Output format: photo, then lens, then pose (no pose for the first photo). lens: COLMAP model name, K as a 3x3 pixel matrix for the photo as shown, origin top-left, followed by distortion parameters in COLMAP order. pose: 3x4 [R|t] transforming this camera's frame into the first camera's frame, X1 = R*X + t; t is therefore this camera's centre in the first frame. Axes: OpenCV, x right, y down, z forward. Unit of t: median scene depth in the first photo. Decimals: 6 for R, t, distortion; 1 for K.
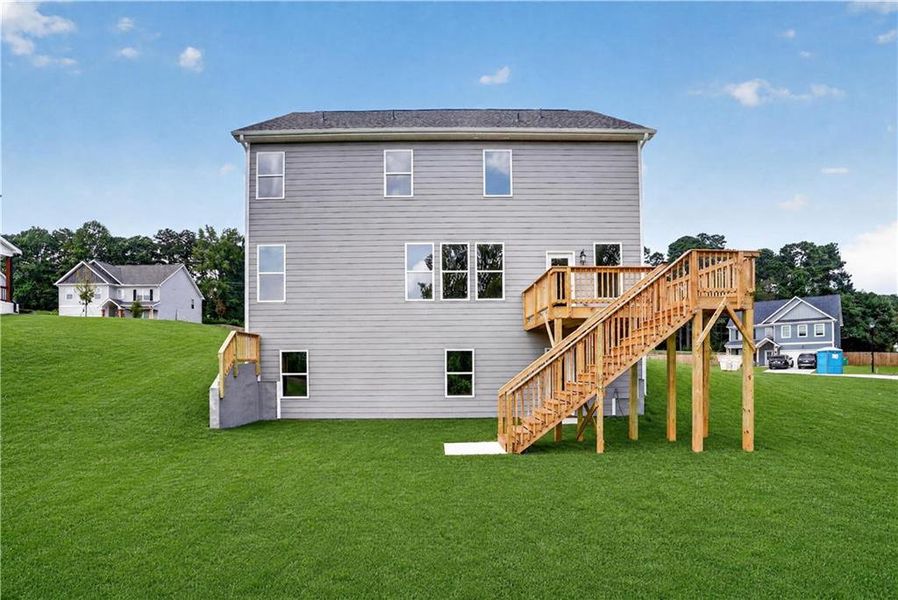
lens RADIAL K [[445.2, 0, 449.3], [0, 445.2, 306.8], [0, 0, 1]] dist [-0.080047, 0.035039]
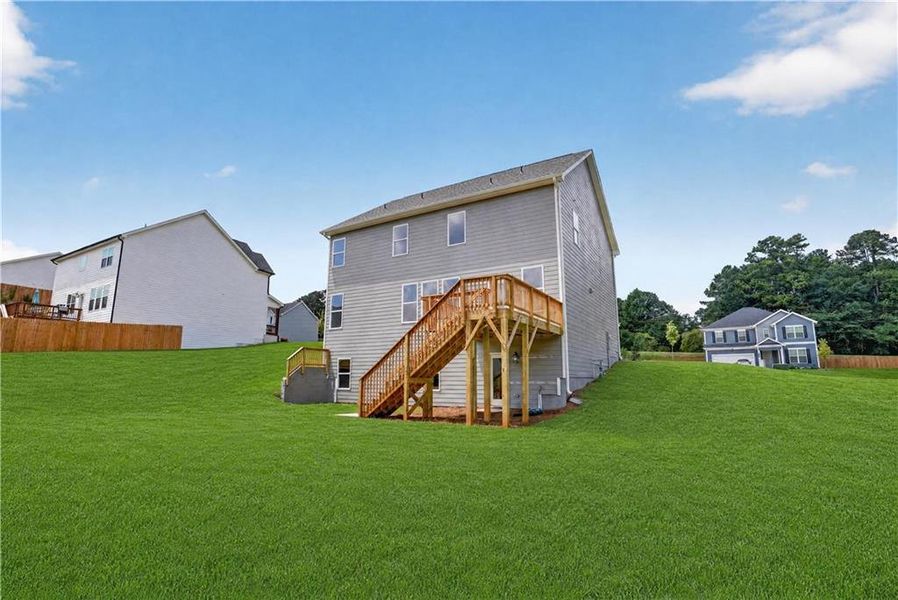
lens RADIAL K [[386.2, 0, 449.0], [0, 386.2, 300.0], [0, 0, 1]] dist [-0.000444, -0.012840]
pose [[0.865272, -0.093713, -0.492465, 0.716325], [0.059370, 0.994614, -0.084955, 0.025753], [0.497774, 0.044272, 0.866176, -0.061749]]
